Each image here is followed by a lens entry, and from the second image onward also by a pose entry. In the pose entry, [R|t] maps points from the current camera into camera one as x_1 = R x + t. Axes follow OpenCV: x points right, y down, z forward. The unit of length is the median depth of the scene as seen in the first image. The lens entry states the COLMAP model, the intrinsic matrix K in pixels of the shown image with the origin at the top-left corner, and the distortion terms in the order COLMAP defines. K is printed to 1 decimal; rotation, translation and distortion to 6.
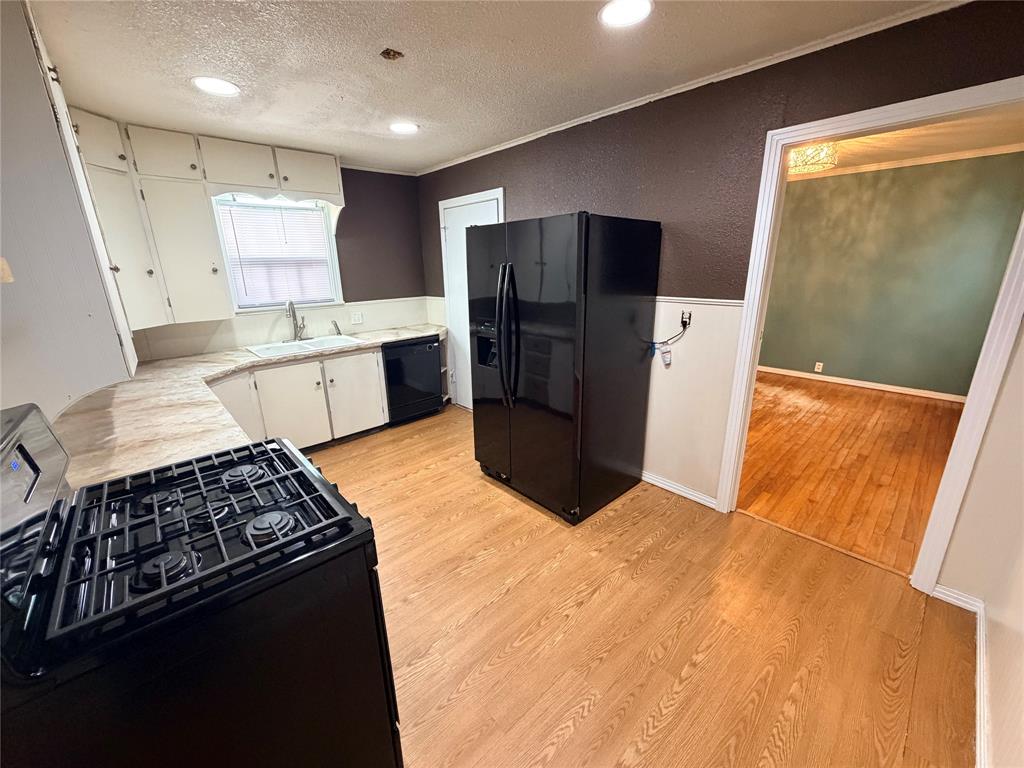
lens RADIAL K [[410.4, 0, 511.2], [0, 410.4, 382.9], [0, 0, 1]] dist [0.000048, 0.000359]
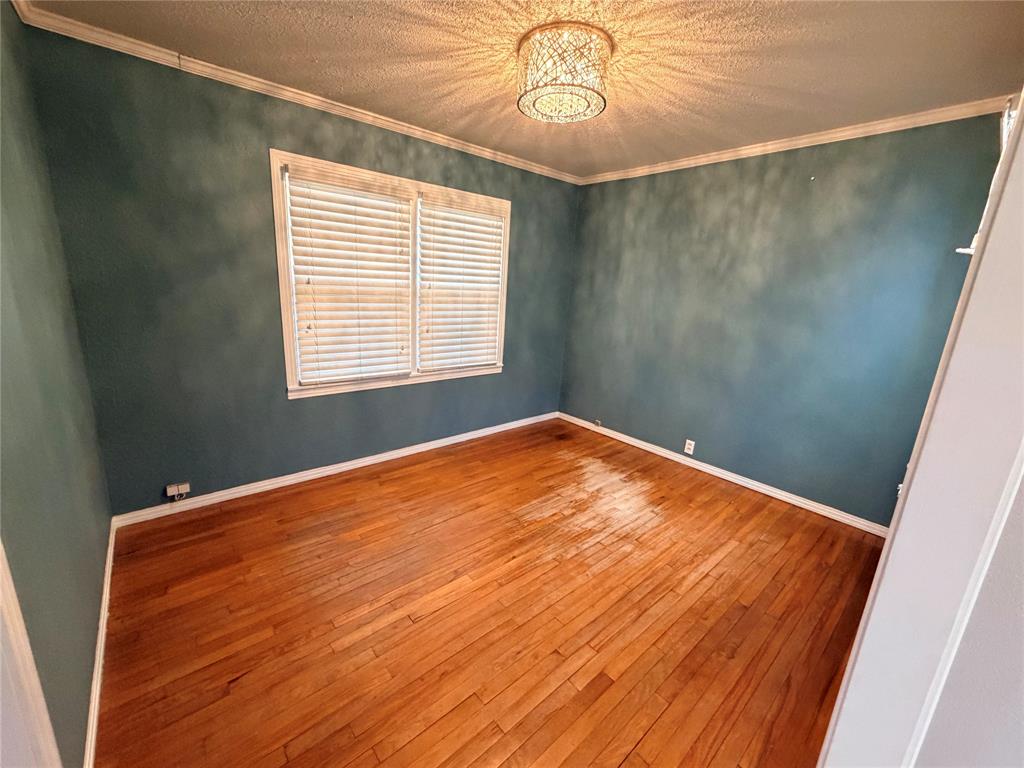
lens RADIAL K [[410.4, 0, 513.4], [0, 410.4, 382.2], [0, 0, 1]] dist [0.000048, 0.000359]
pose [[0.996733, 0.078879, -0.017351, 0.526713], [-0.079755, 0.995155, -0.057493, -0.092226], [0.012732, 0.058689, 0.998195, 0.364045]]
